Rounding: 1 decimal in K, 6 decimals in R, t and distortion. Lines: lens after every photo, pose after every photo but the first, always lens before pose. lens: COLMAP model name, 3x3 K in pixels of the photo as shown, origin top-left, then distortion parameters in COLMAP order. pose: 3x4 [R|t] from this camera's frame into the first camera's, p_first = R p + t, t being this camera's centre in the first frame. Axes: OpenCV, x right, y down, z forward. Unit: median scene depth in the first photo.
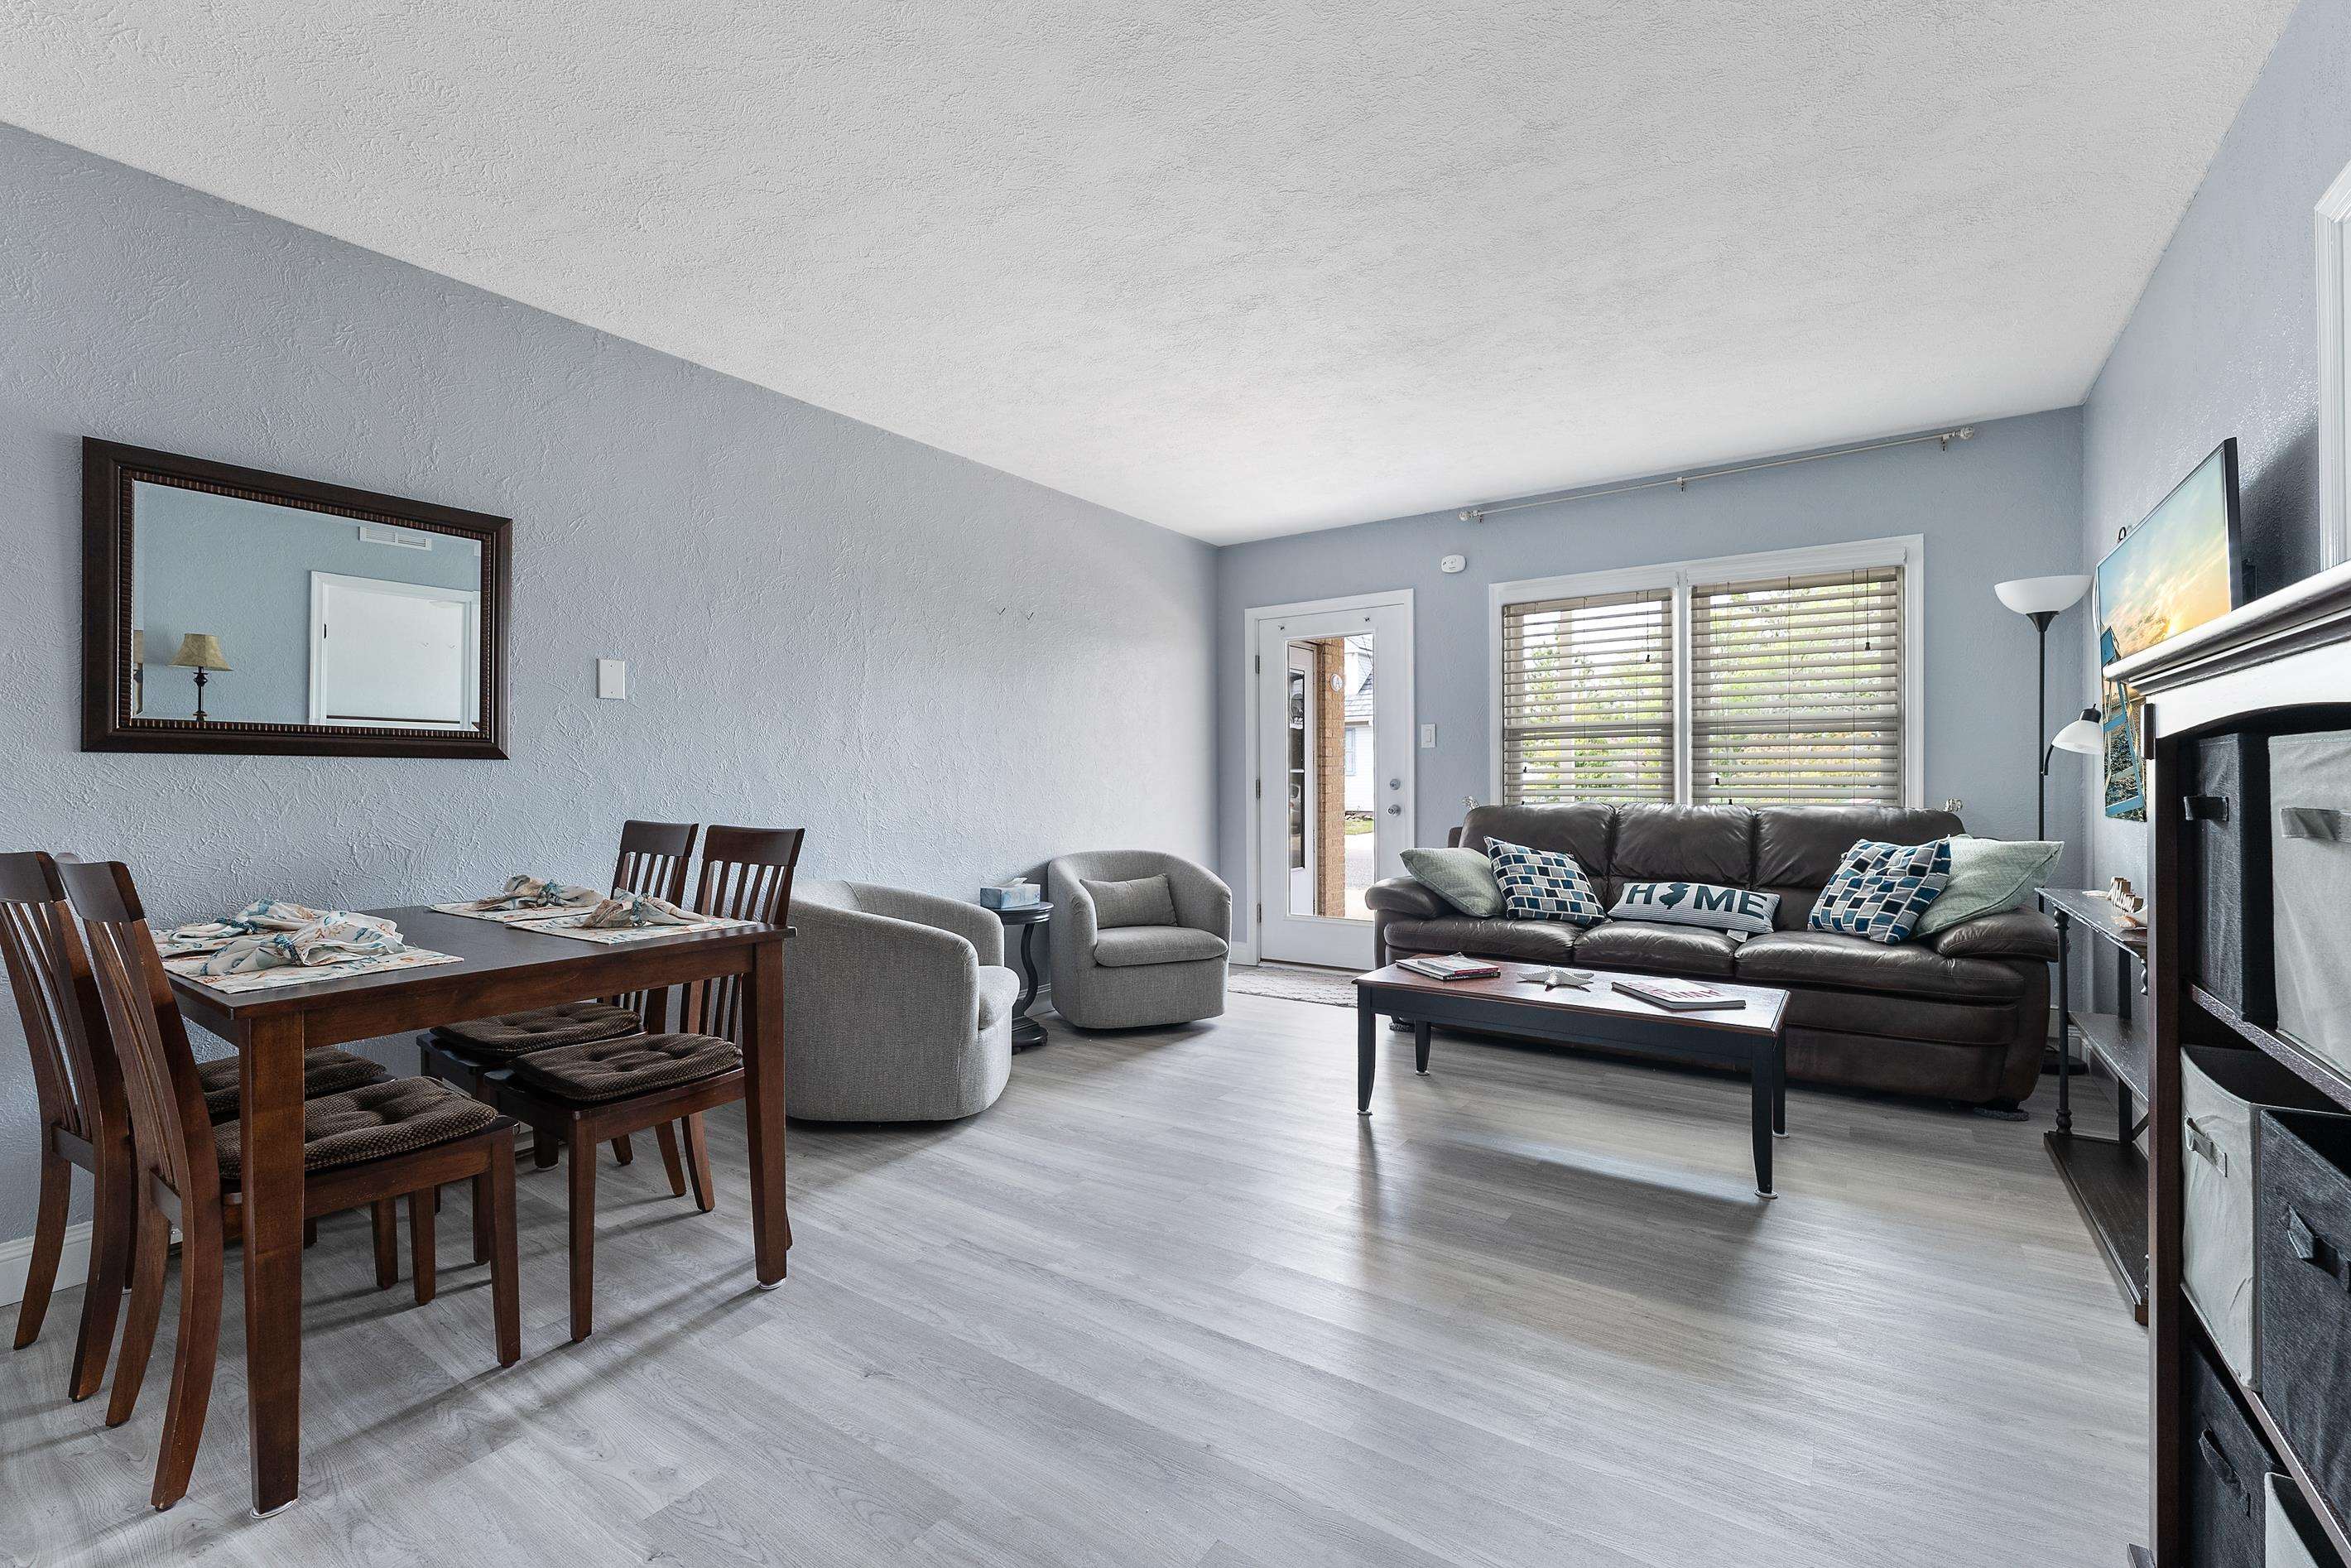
lens RADIAL K [[978.0, 0, 1184.2], [0, 978.0, 783.1], [0, 0, 1]] dist [-0.006042, 0.000185]
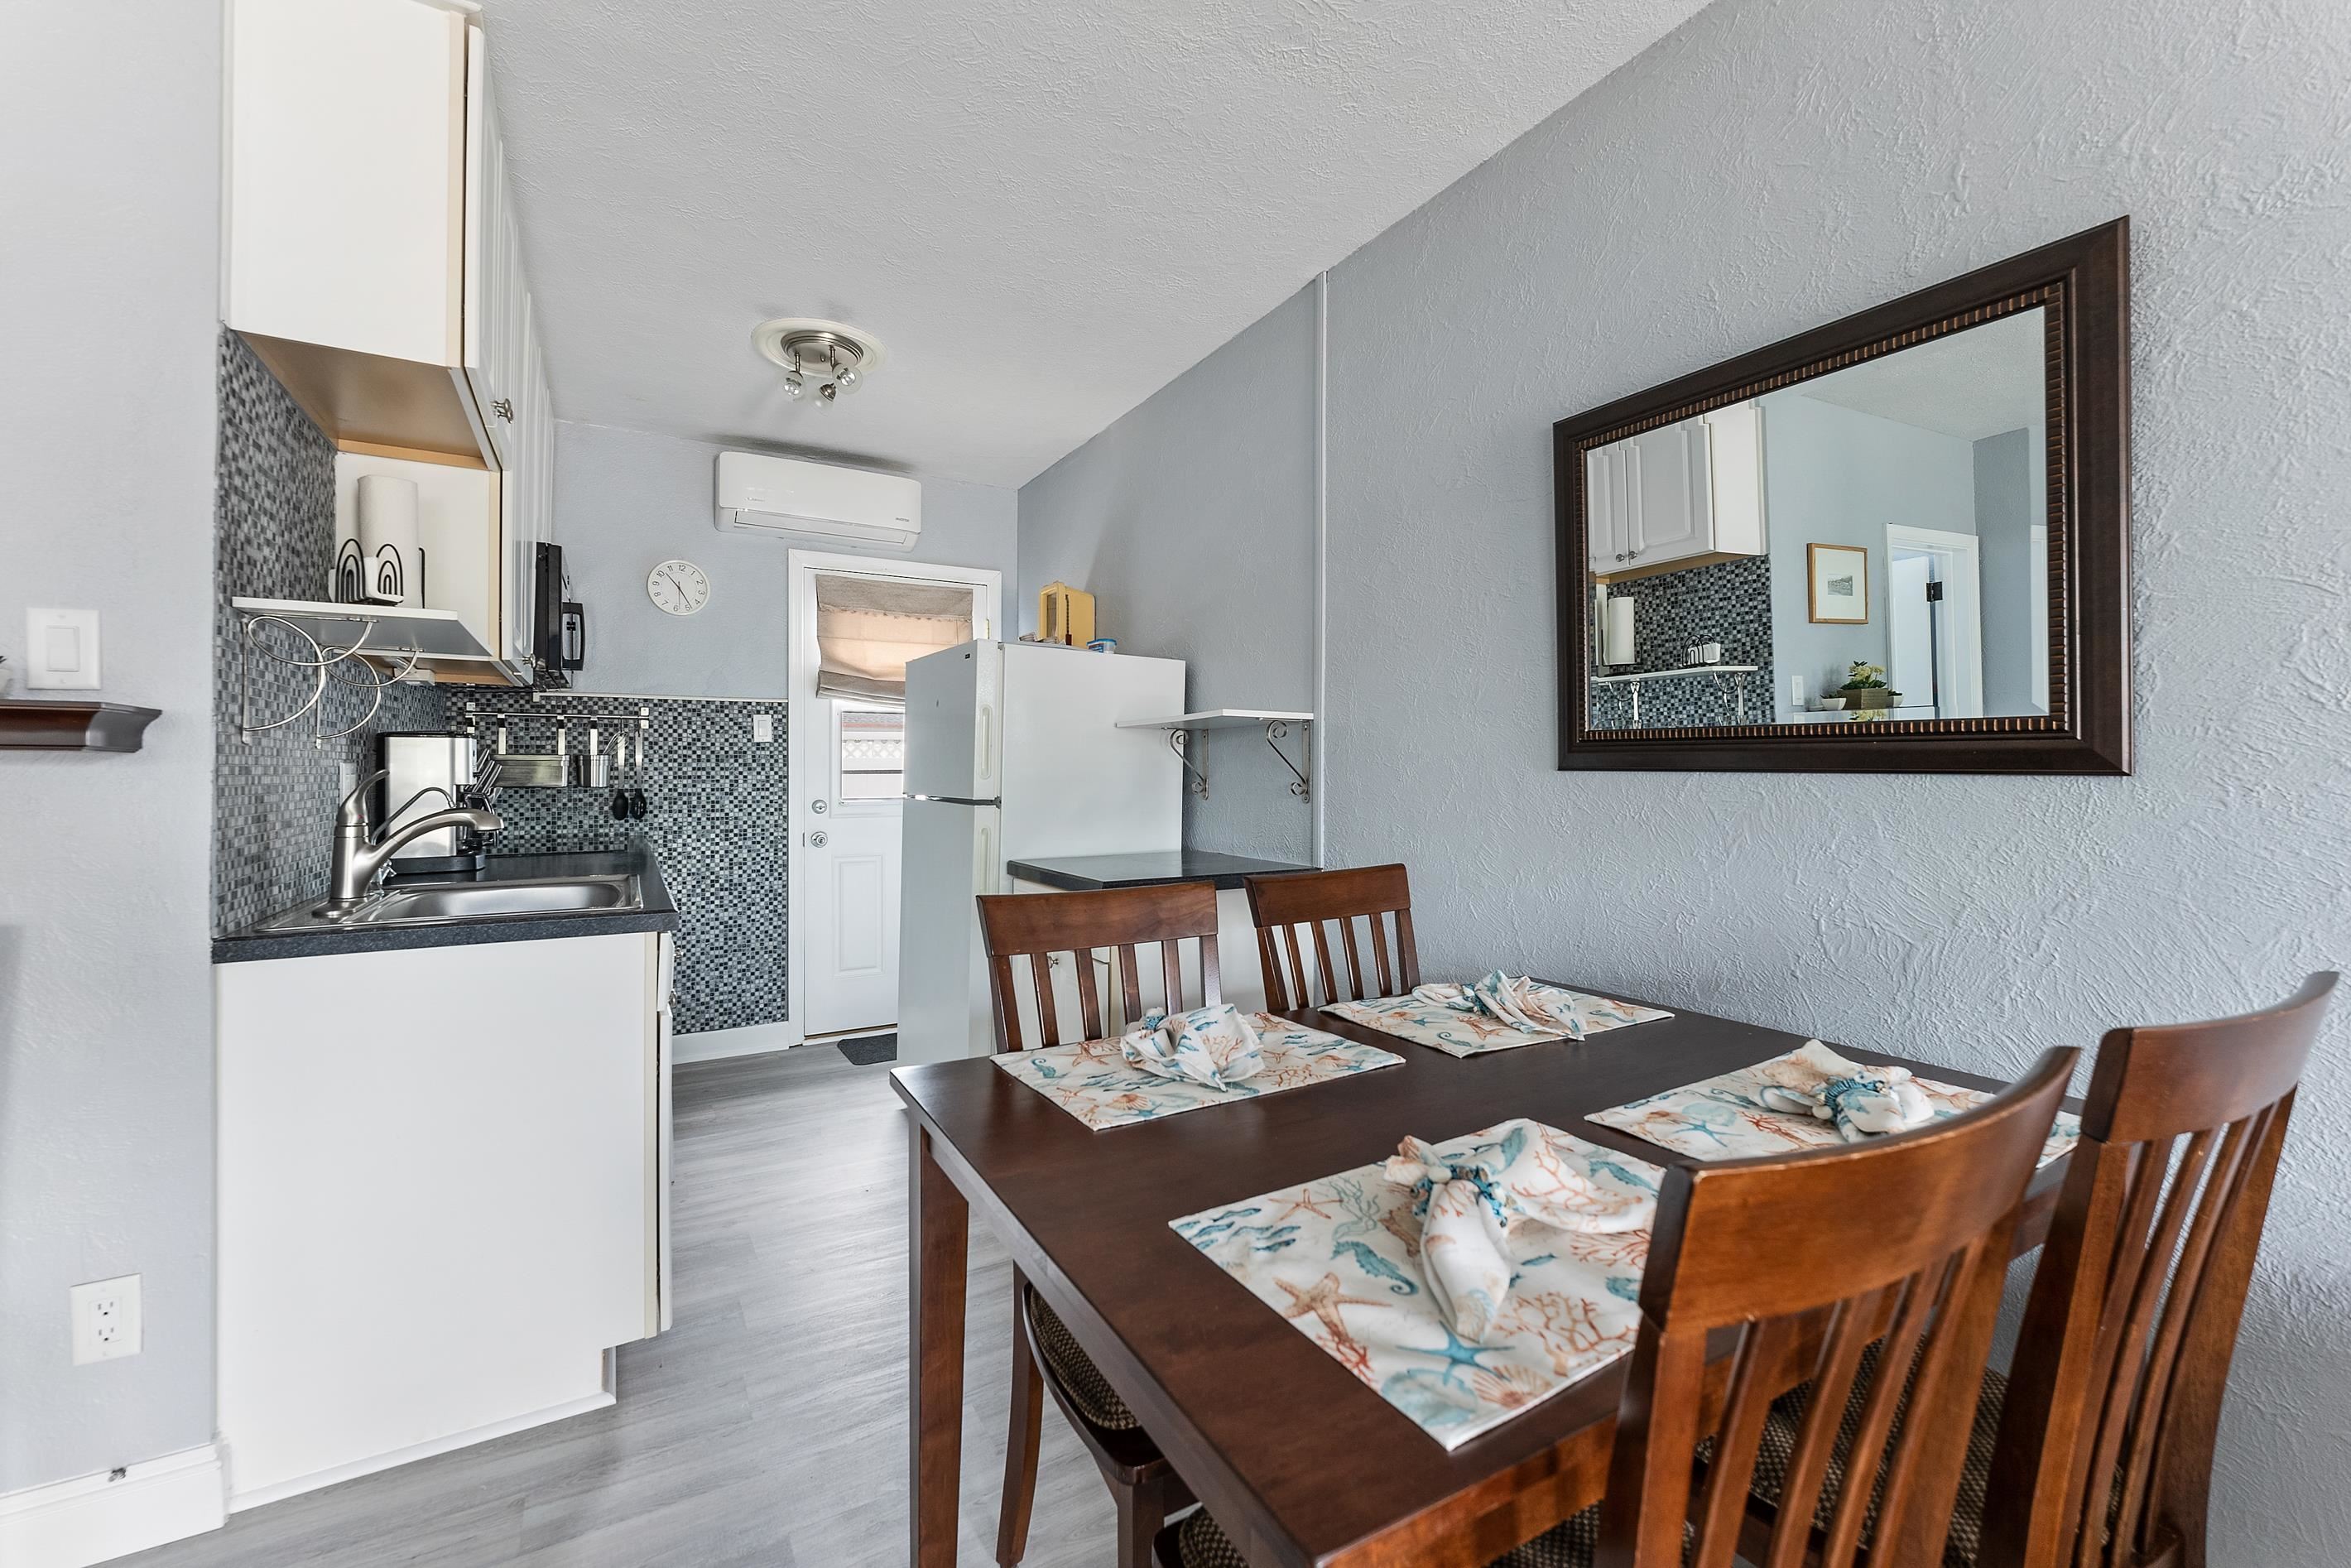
lens RADIAL K [[937.3, 0, 1186.8], [0, 937.3, 749.3], [0, 0, 1]] dist [-0.006564, 0.001436]
pose [[-0.421999, -0.010679, -0.906534, -0.098922], [0.001151, 0.999924, -0.012315, -0.021436], [0.906596, -0.006240, -0.421954, 0.545142]]
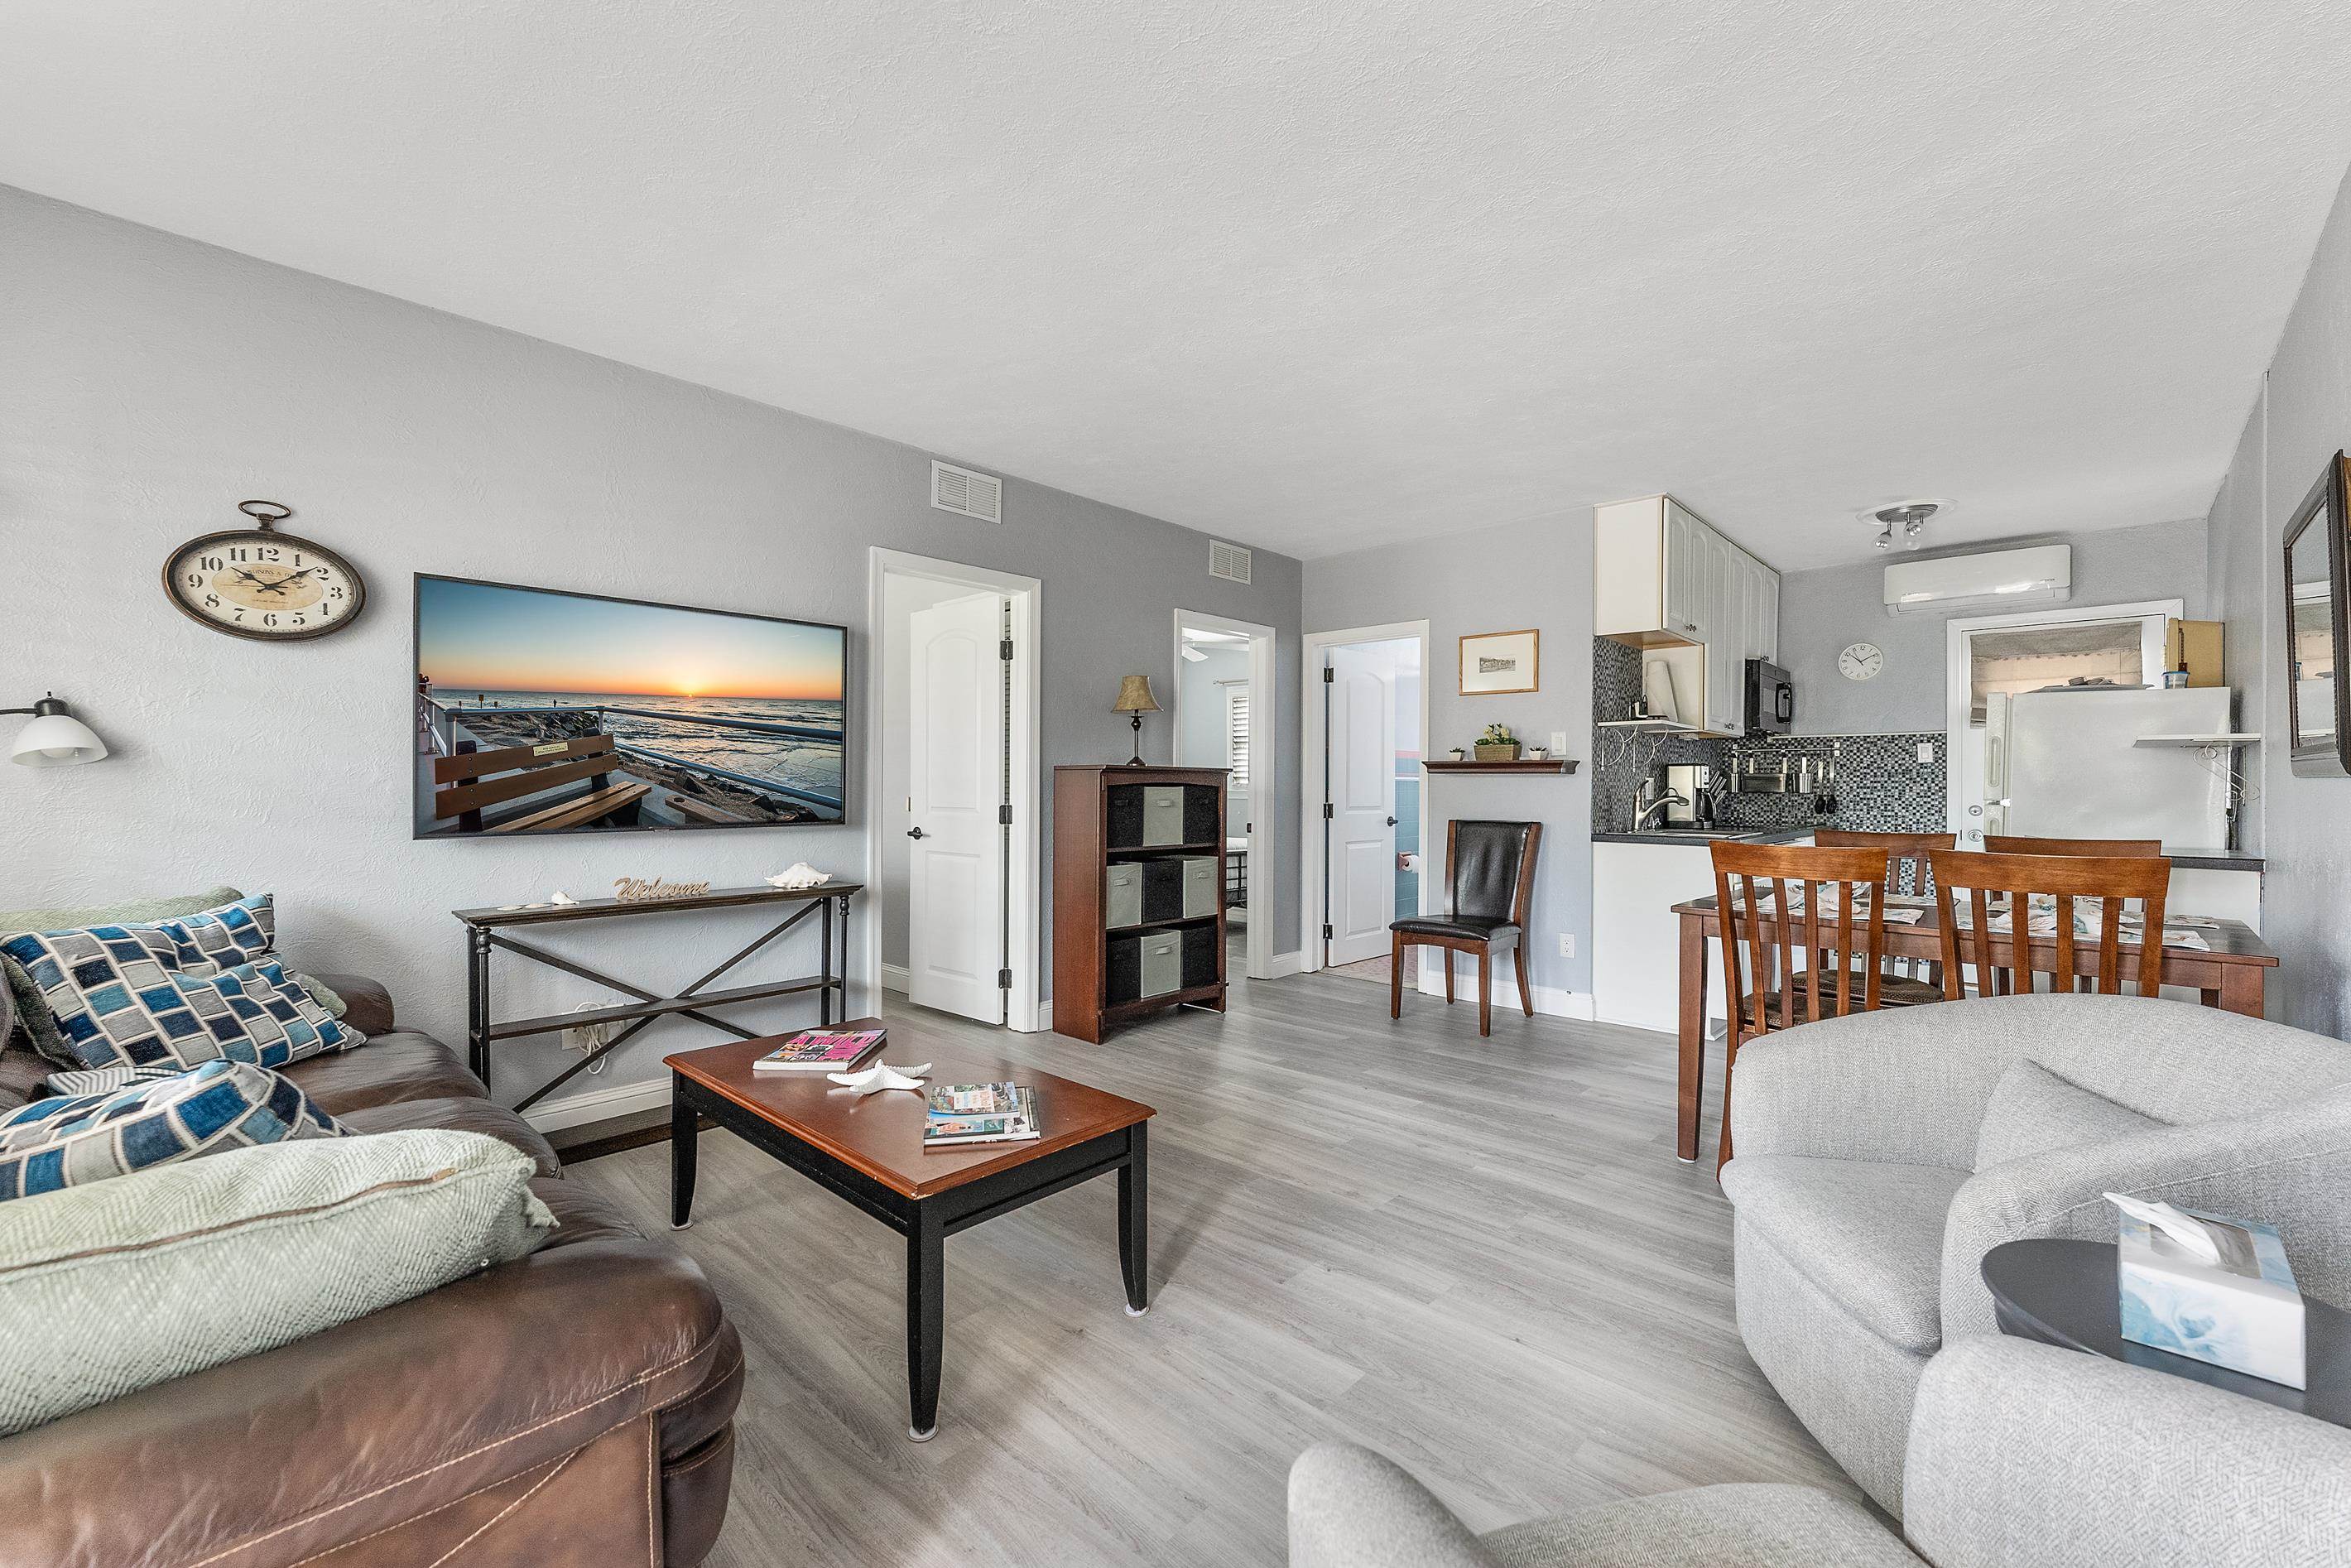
lens RADIAL K [[937.3, 0, 1094.0], [0, 937.3, 795.8], [0, 0, 1]] dist [-0.006564, 0.001436]
pose [[-0.971912, -0.000012, 0.235343, 0.047821], [0.003490, 0.999889, 0.014467, -0.017579], [-0.235317, 0.014882, -0.971805, 1.270552]]
